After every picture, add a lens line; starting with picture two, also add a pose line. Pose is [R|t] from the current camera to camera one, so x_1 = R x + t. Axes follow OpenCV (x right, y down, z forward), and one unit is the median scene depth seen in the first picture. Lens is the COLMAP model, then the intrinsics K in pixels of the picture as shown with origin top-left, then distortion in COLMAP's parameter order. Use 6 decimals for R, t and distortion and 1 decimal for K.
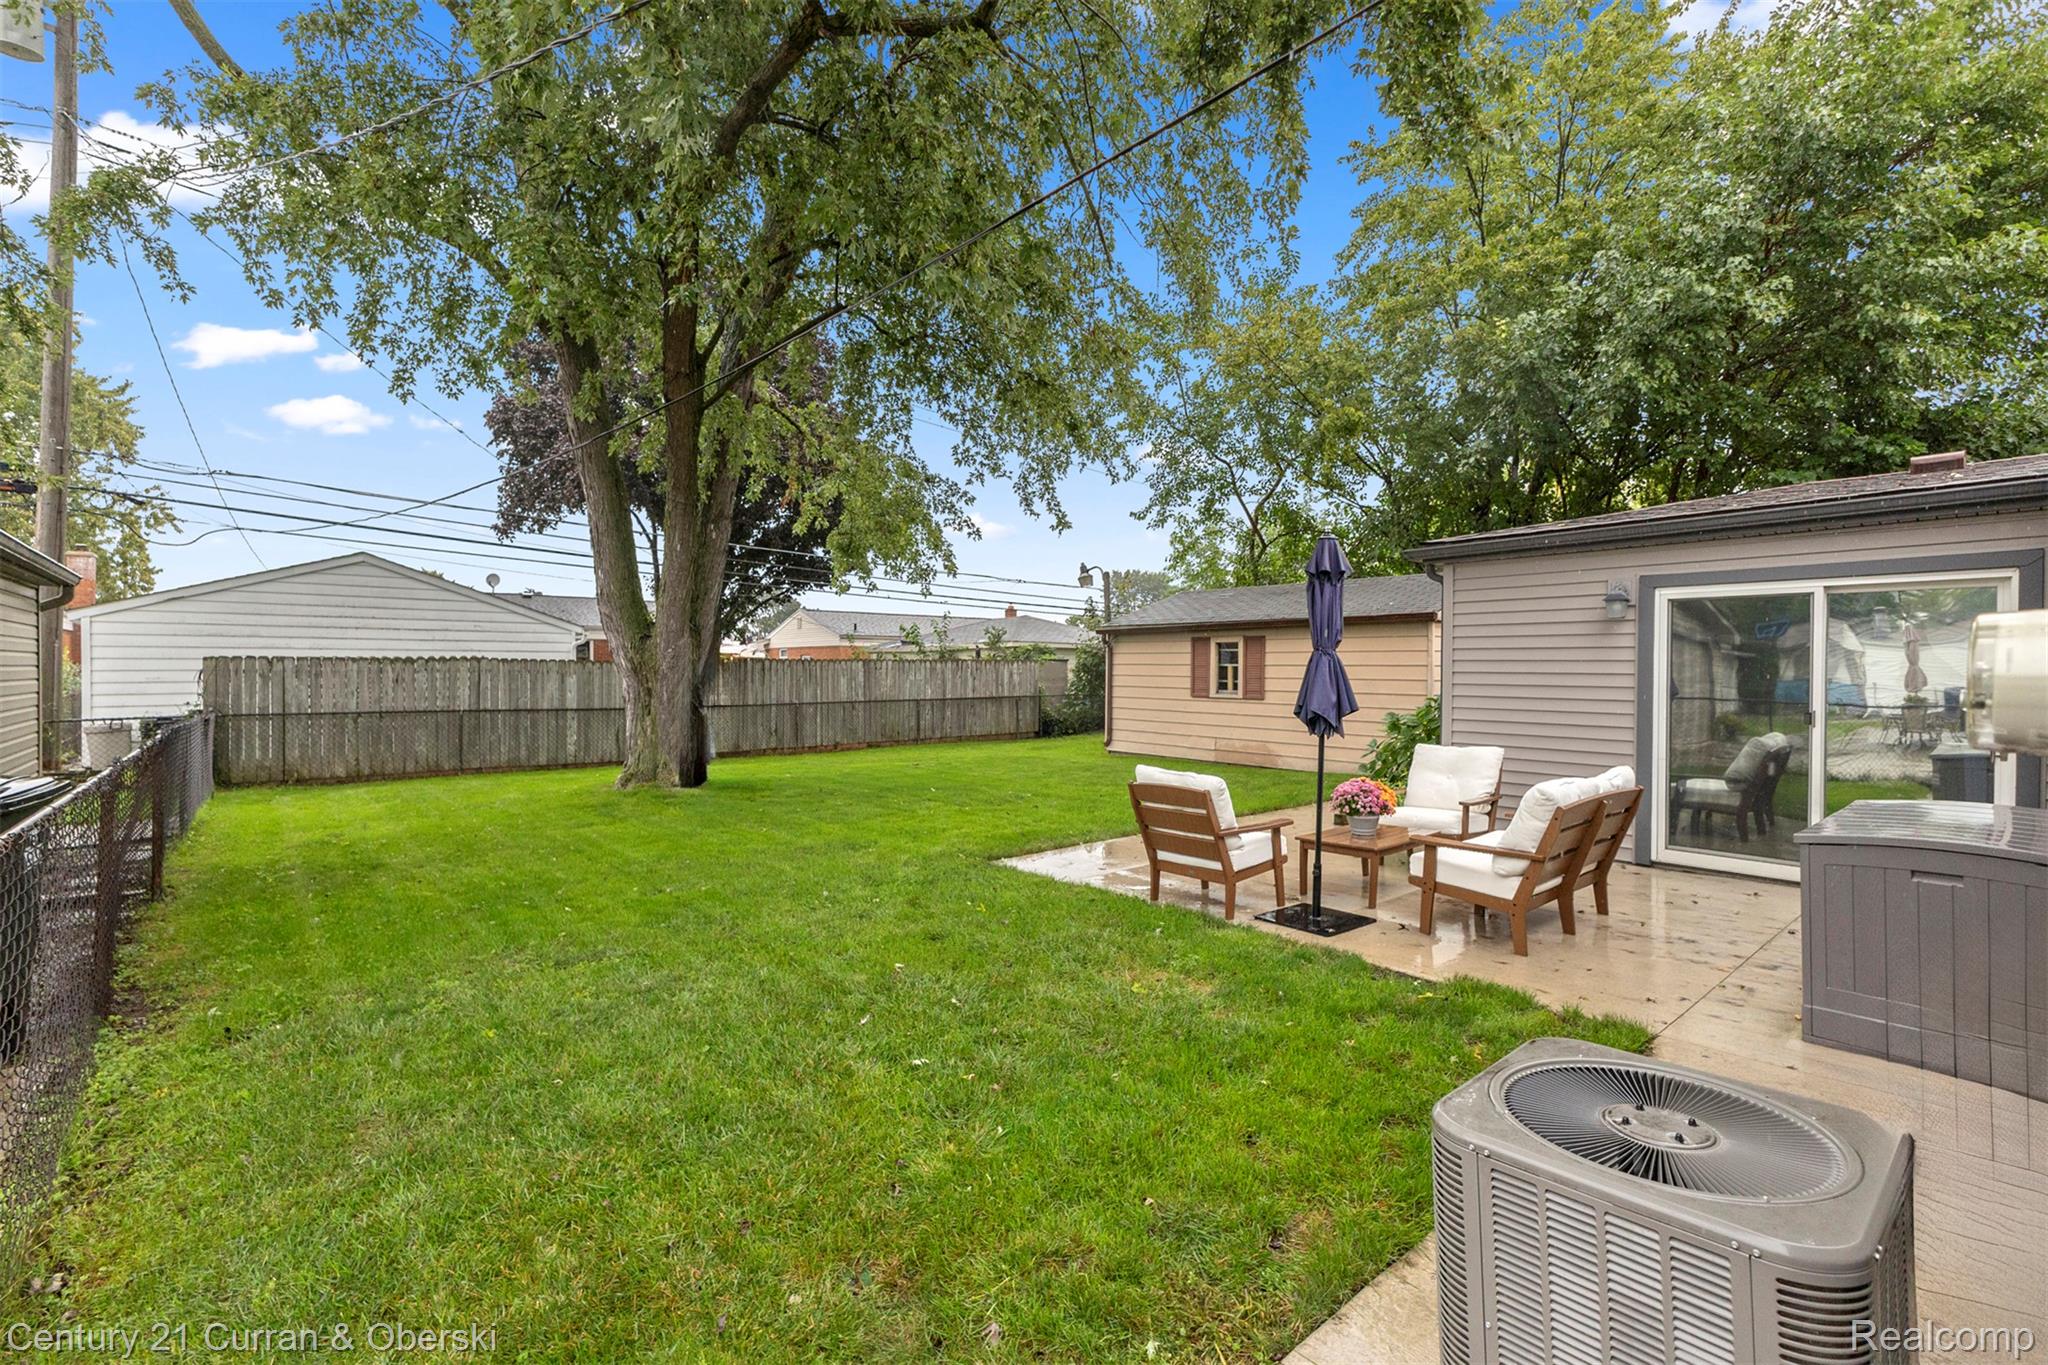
lens RADIAL K [[917.3, 0, 1024.0], [0, 917.3, 682.5], [0, 0, 1]] dist [-0.001753, -0.000317]
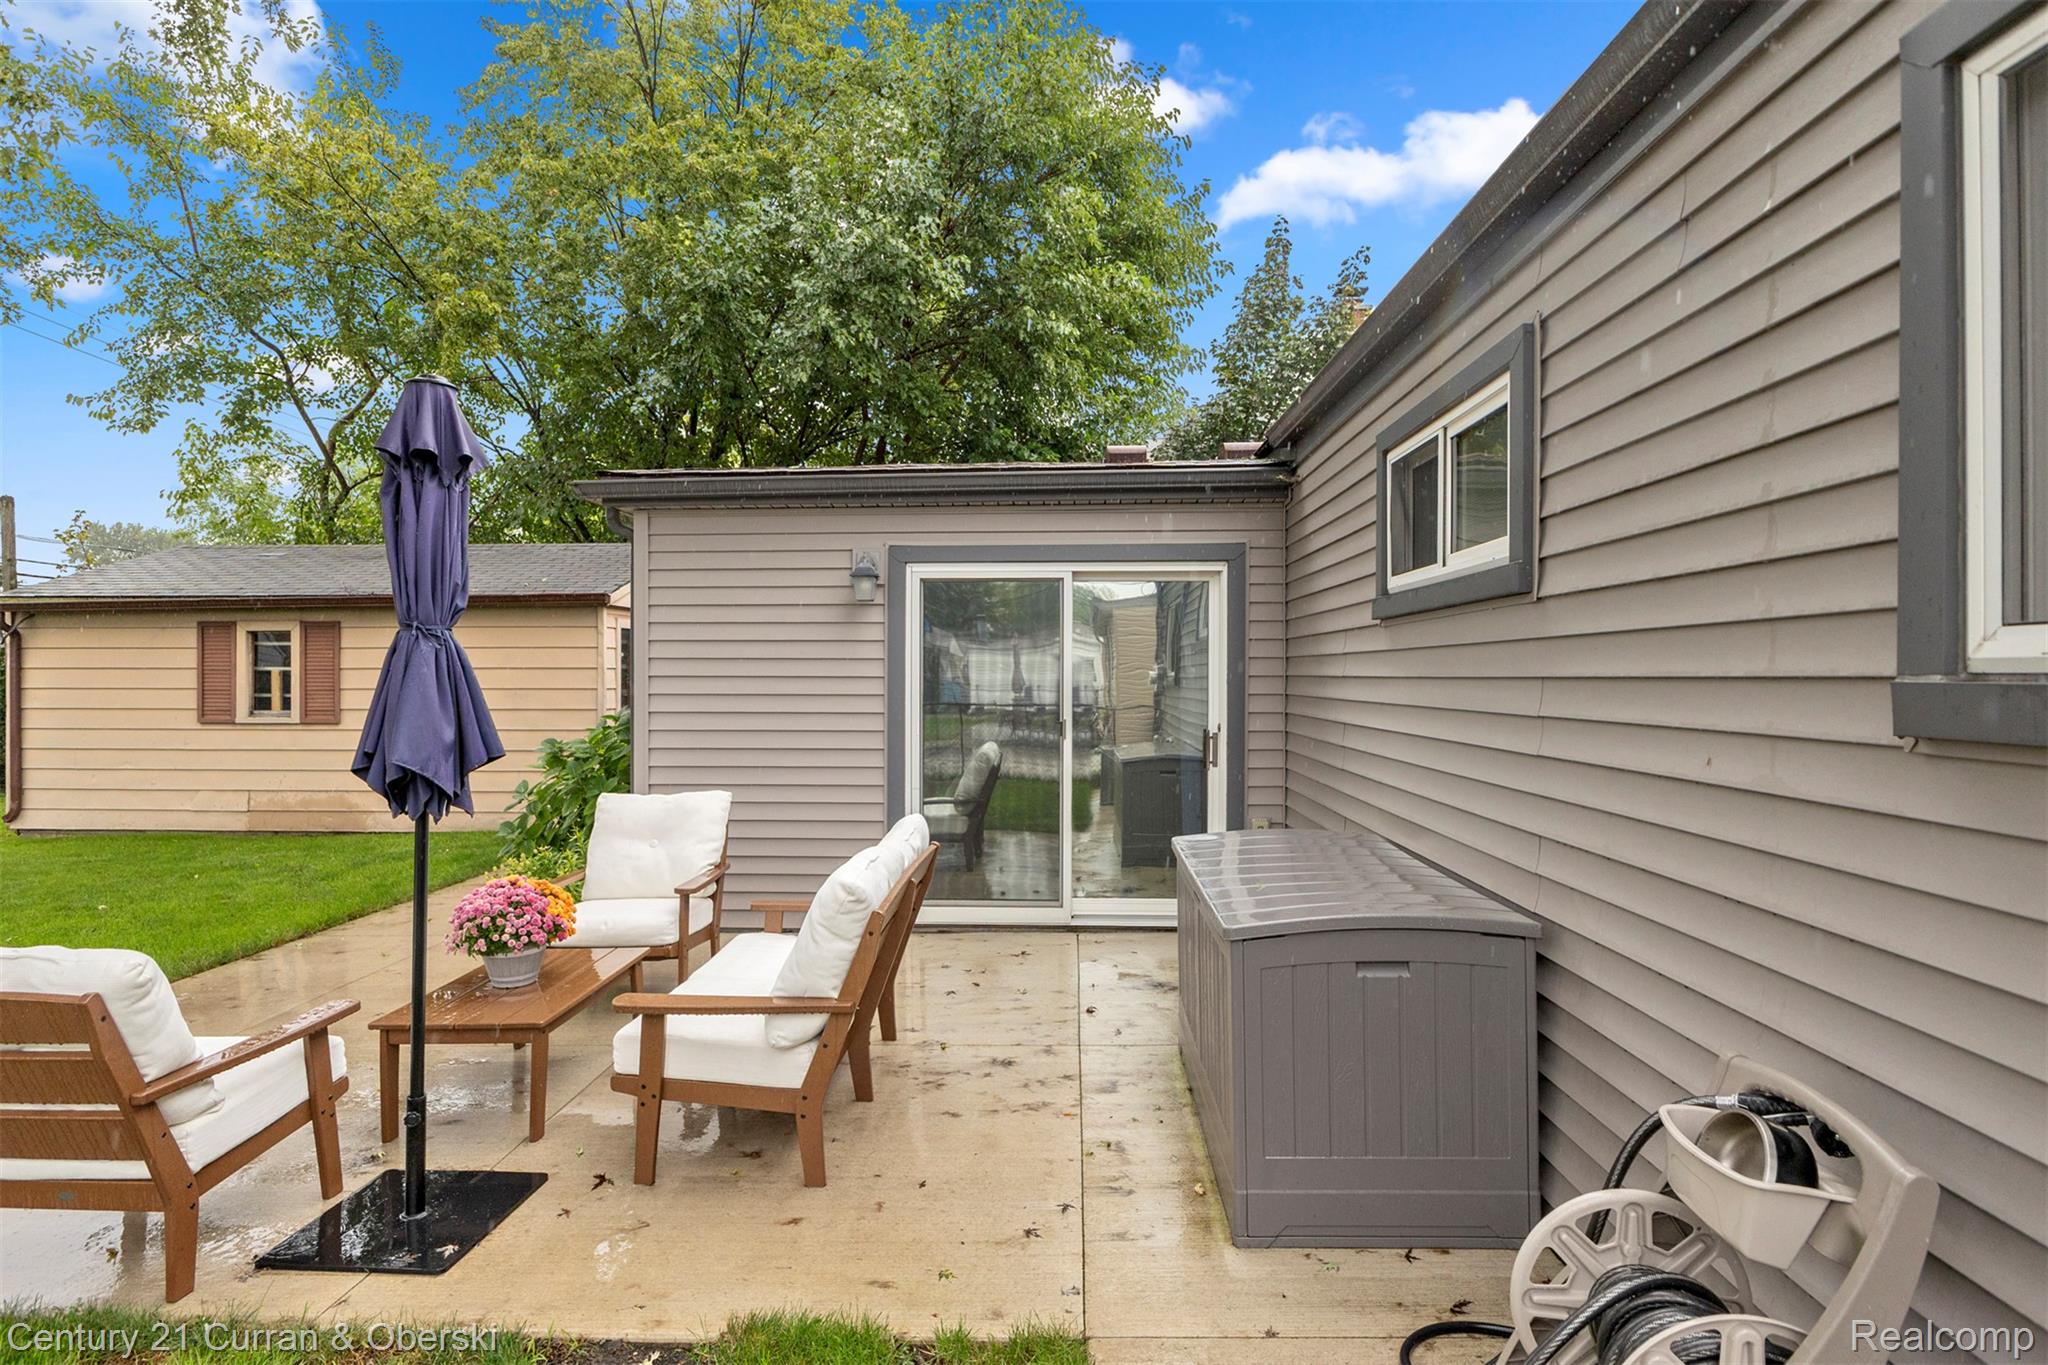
lens RADIAL K [[1097.2, 0, 1021.8], [0, 1097.2, 670.1], [0, 0, 1]] dist [-0.004731, -0.000382]
pose [[0.698125, -0.003099, 0.715970, 0.056378], [0.016892, 0.999784, -0.012143, -0.001103], [-0.715777, 0.020572, 0.698026, 0.159275]]
